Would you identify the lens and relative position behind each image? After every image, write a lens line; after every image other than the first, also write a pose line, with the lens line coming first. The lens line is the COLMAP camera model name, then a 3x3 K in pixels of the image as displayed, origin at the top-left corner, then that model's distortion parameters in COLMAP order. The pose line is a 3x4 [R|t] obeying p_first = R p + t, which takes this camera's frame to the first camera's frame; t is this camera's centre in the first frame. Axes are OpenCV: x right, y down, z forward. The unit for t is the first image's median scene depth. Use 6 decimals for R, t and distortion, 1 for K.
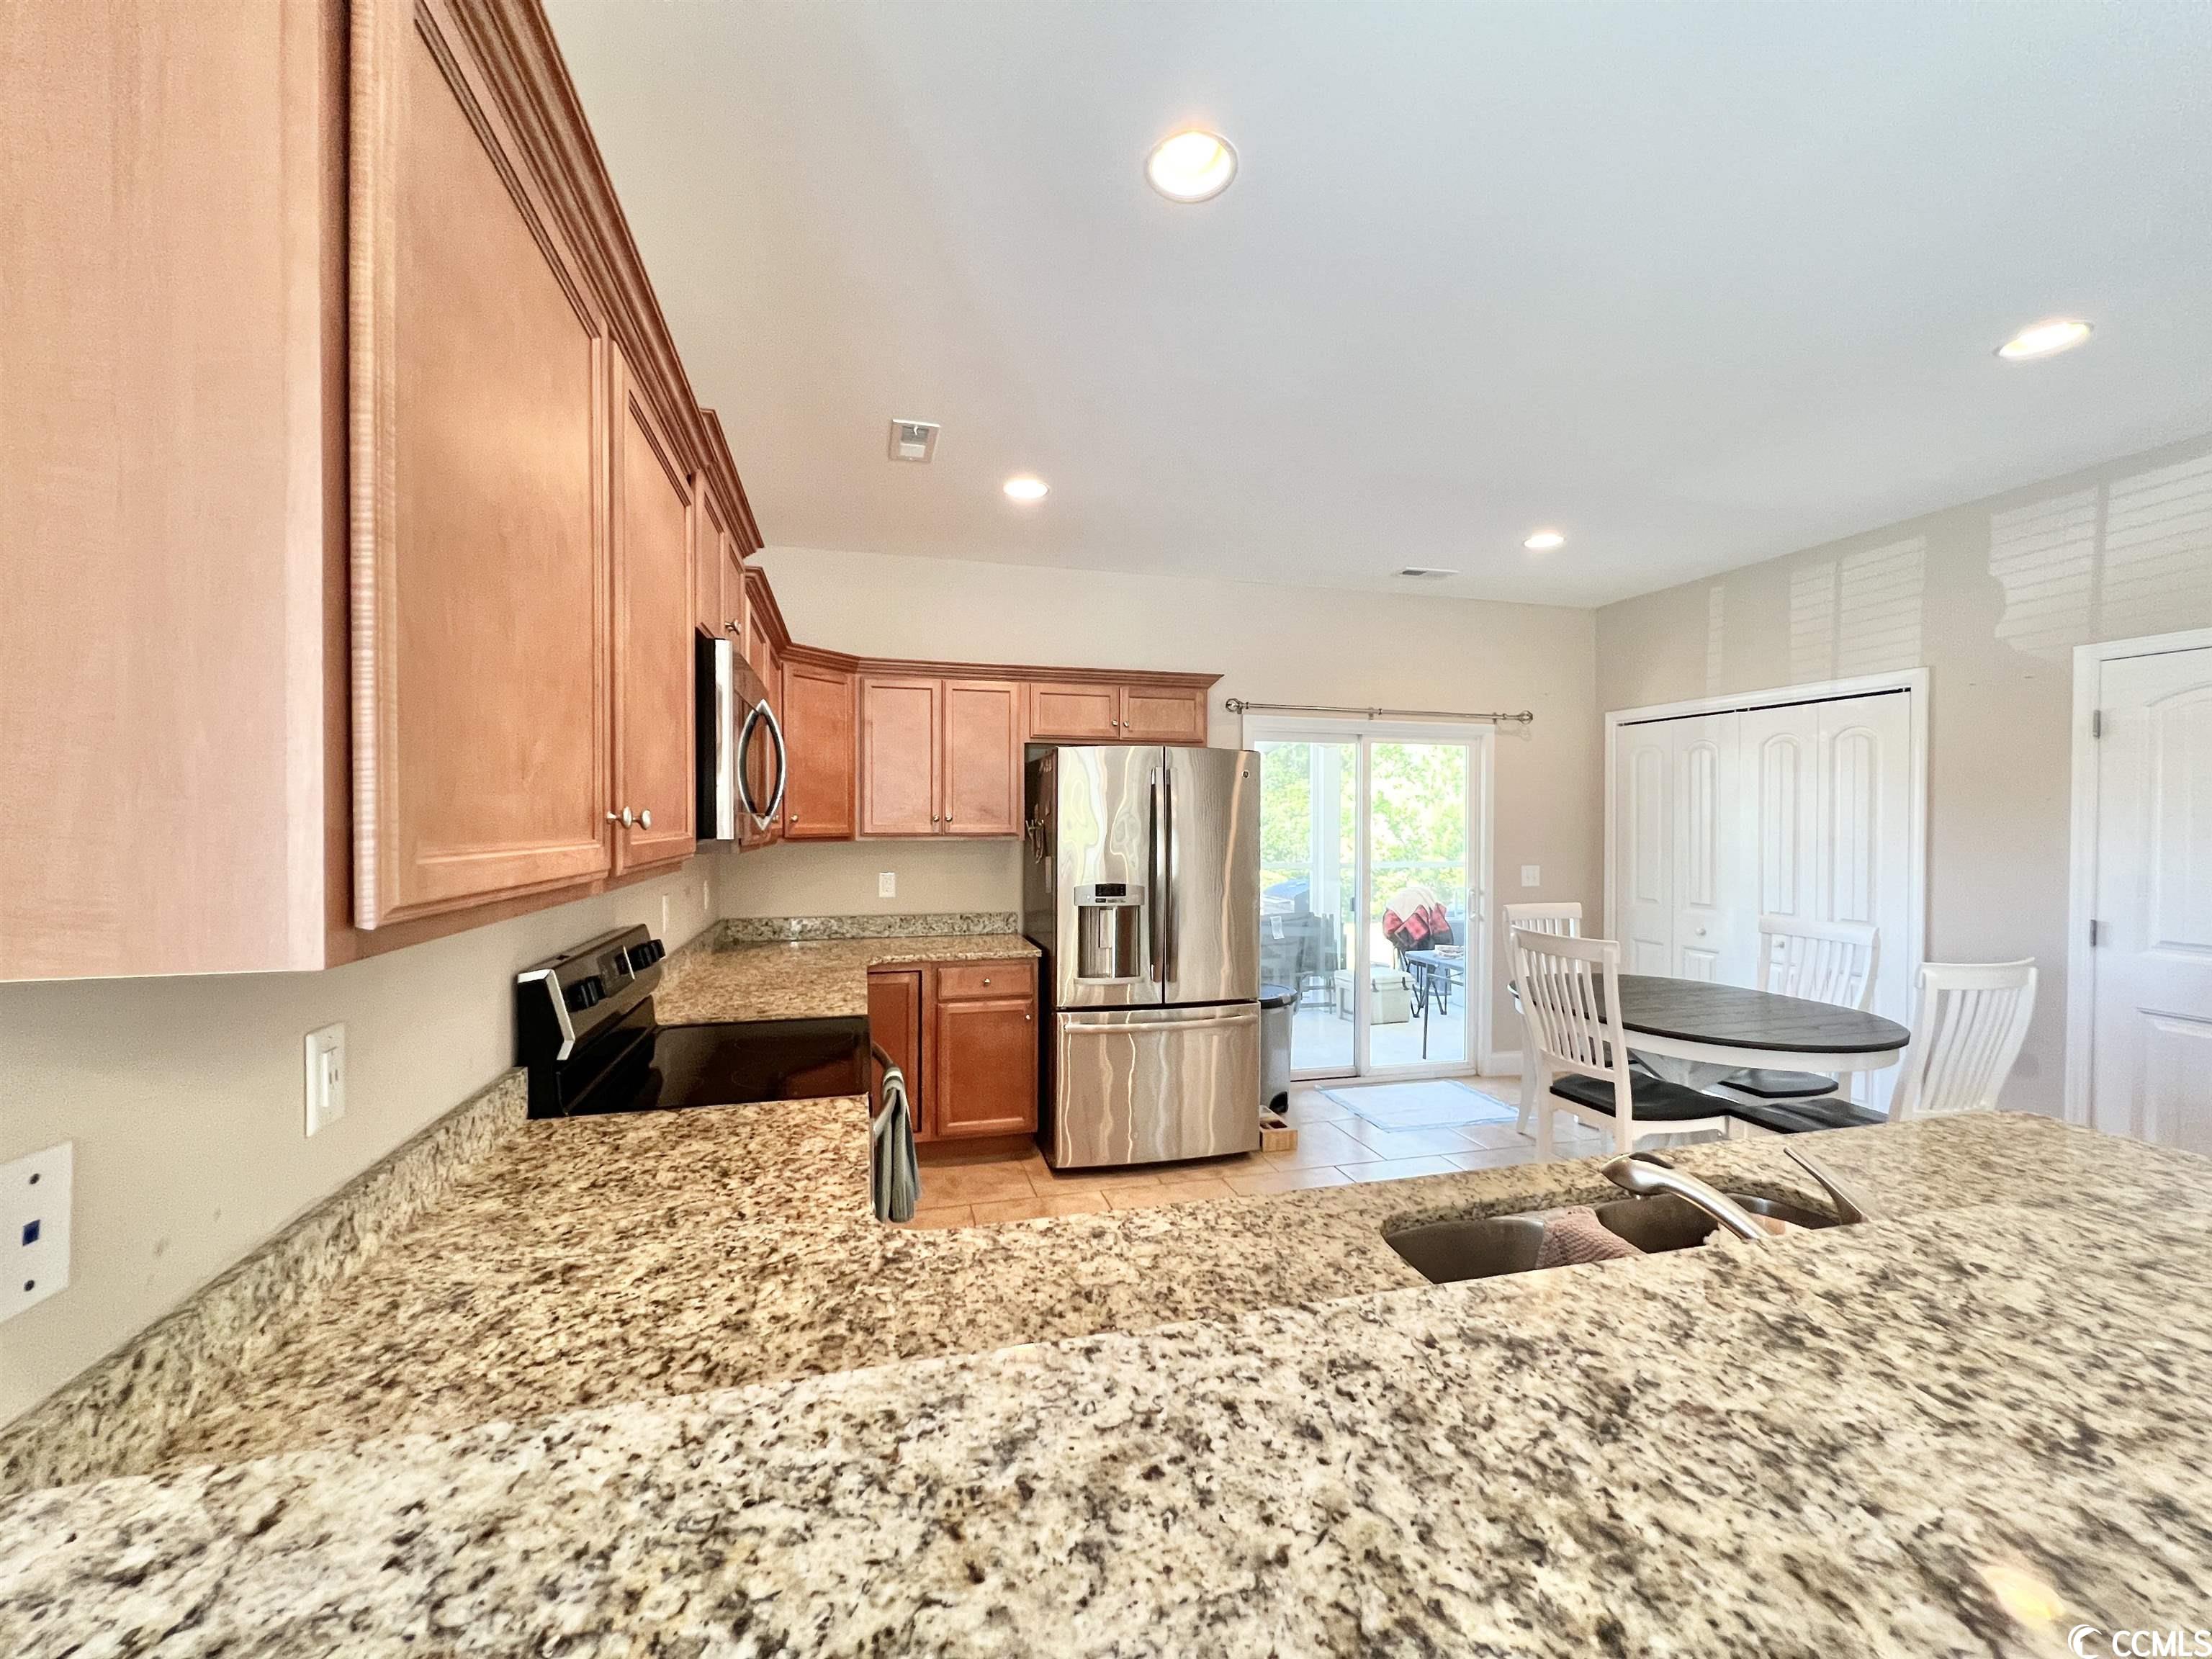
lens RADIAL K [[889.7, 0, 1100.2], [0, 889.7, 827.9], [0, 0, 1]] dist [0.000334, 0.000621]
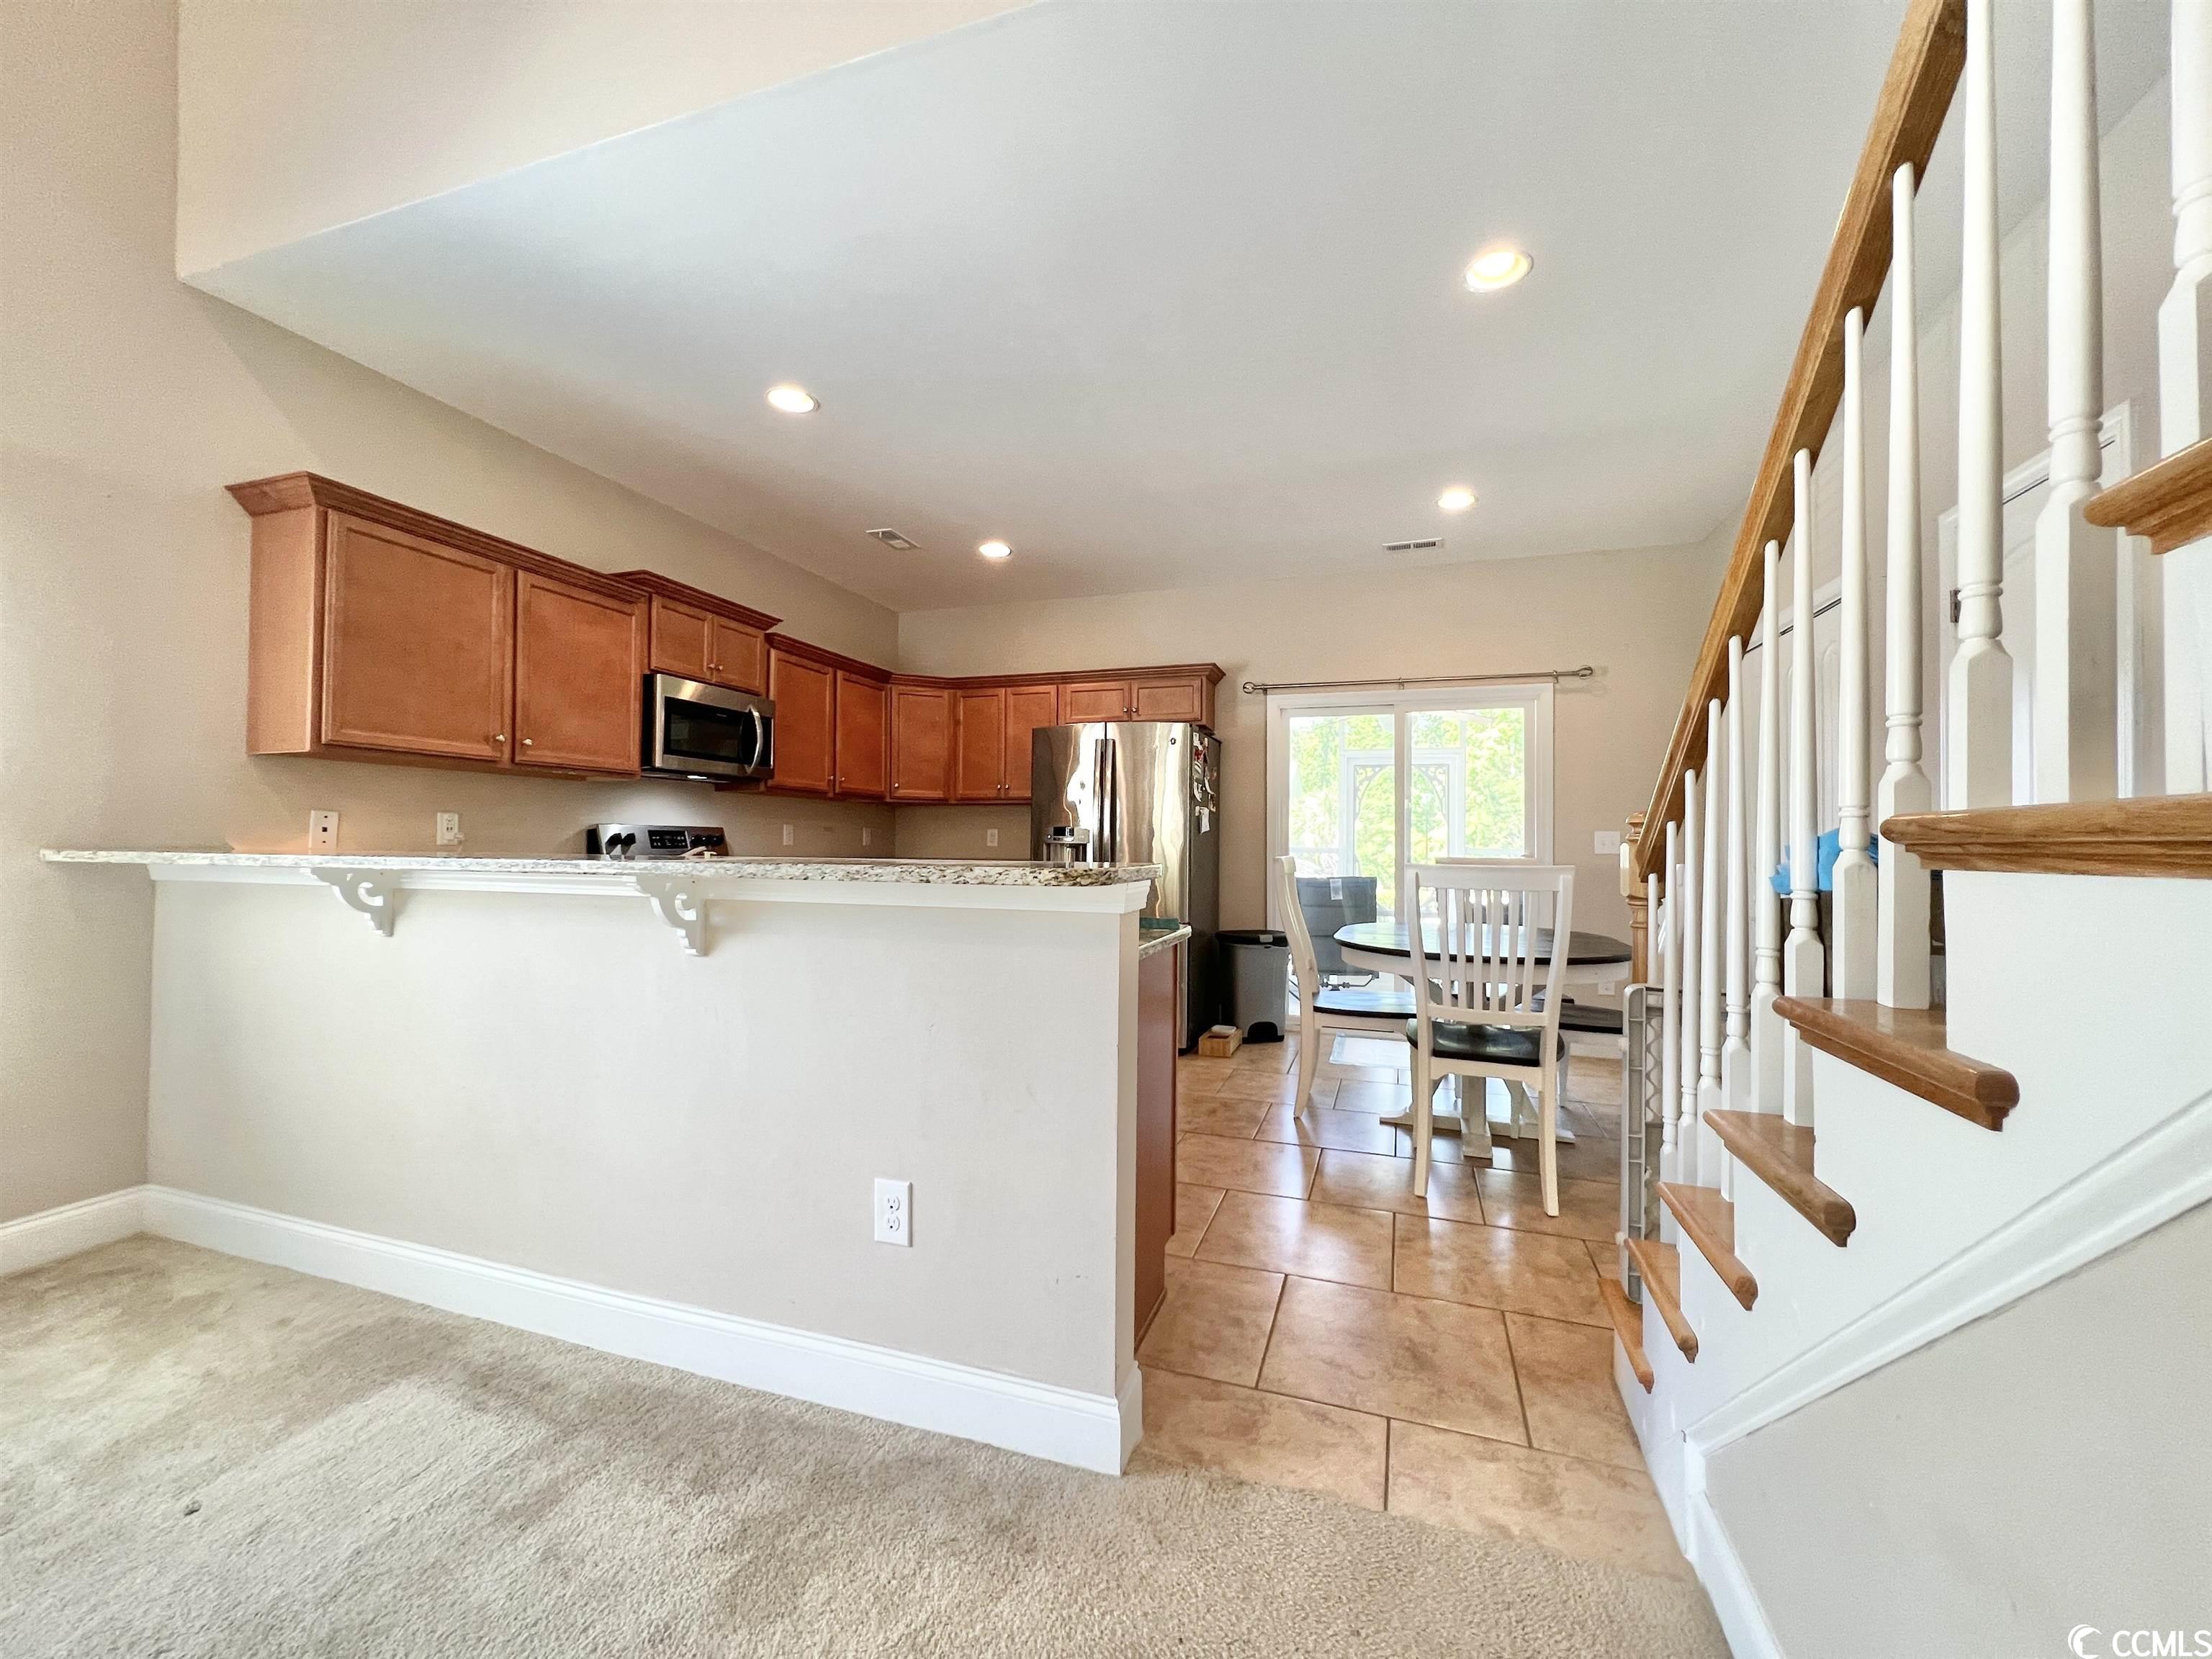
lens RADIAL K [[889.7, 0, 1105.4], [0, 889.7, 835.8], [0, 0, 1]] dist [0.000334, 0.000621]
pose [[0.833054, -0.002210, -0.553187, 0.689503], [-0.011126, 0.999723, -0.020747, 0.088709], [0.553080, 0.023438, 0.832798, -0.073978]]
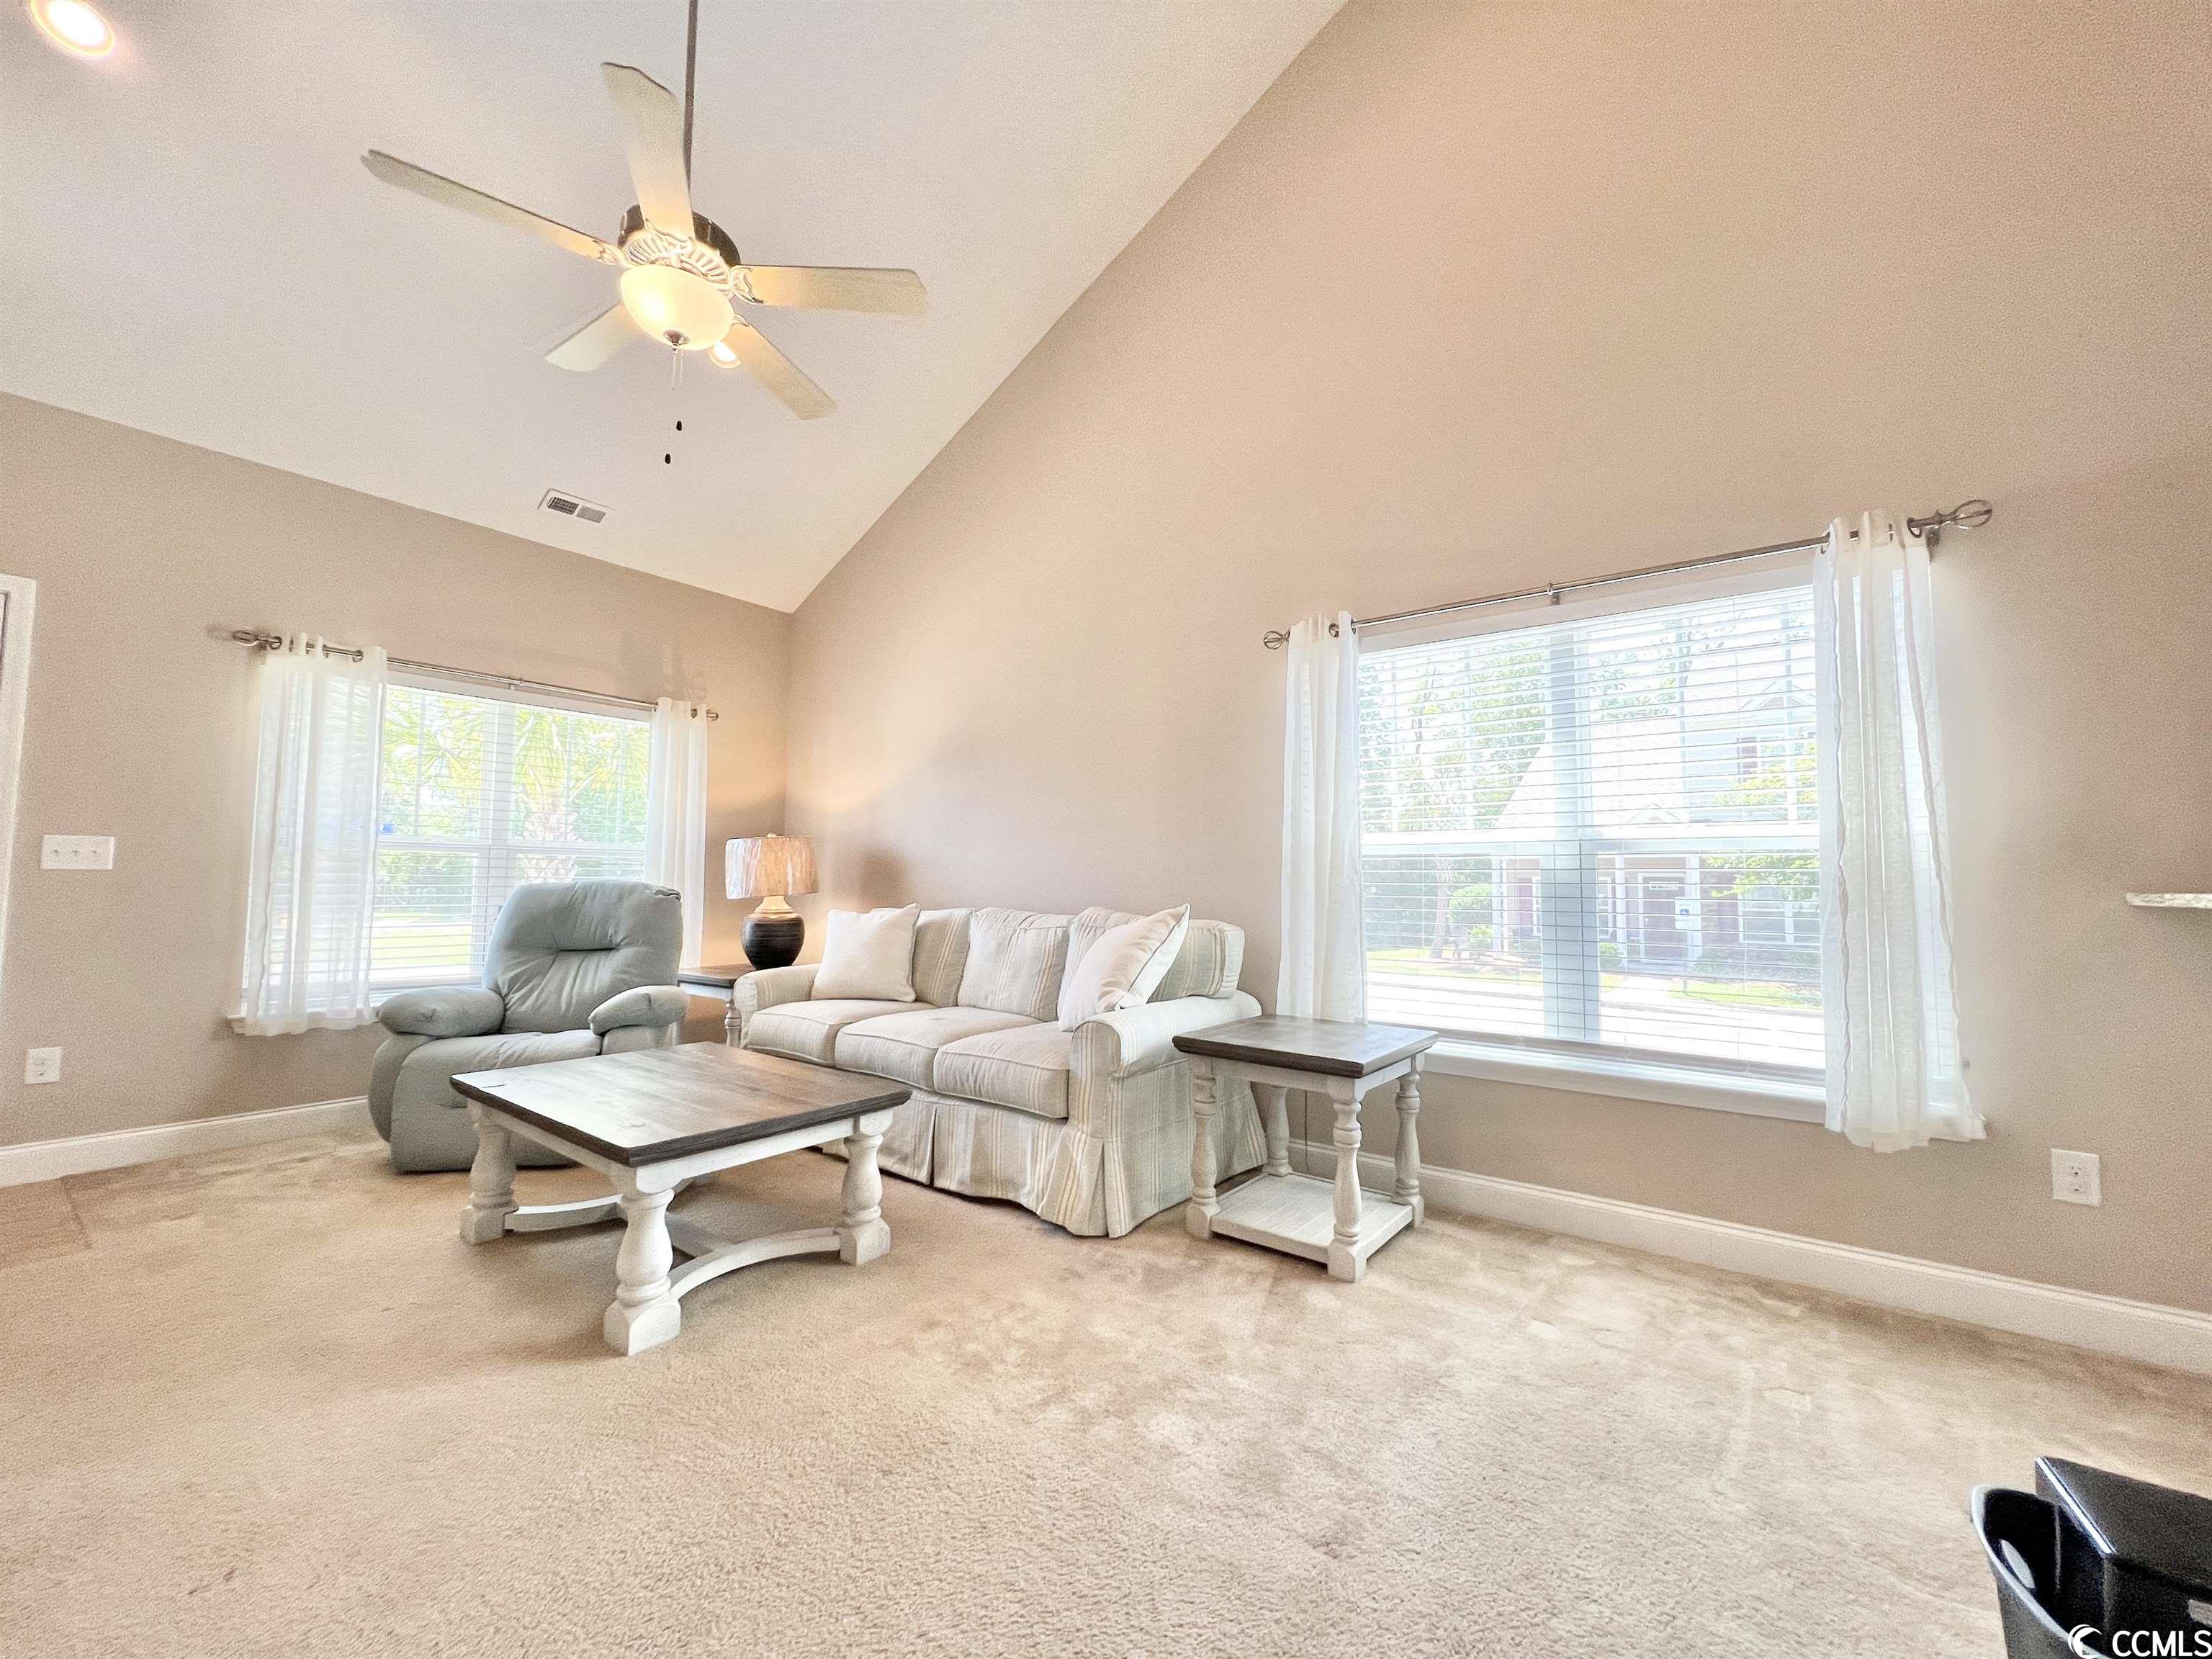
lens RADIAL K [[889.7, 0, 1102.2], [0, 889.7, 823.8], [0, 0, 1]] dist [0.000334, 0.000621]
pose [[-0.793549, -0.049530, -0.606487, 0.604299], [-0.020056, 0.998269, -0.055284, 0.093617], [0.608175, -0.031707, -0.793169, 0.068275]]
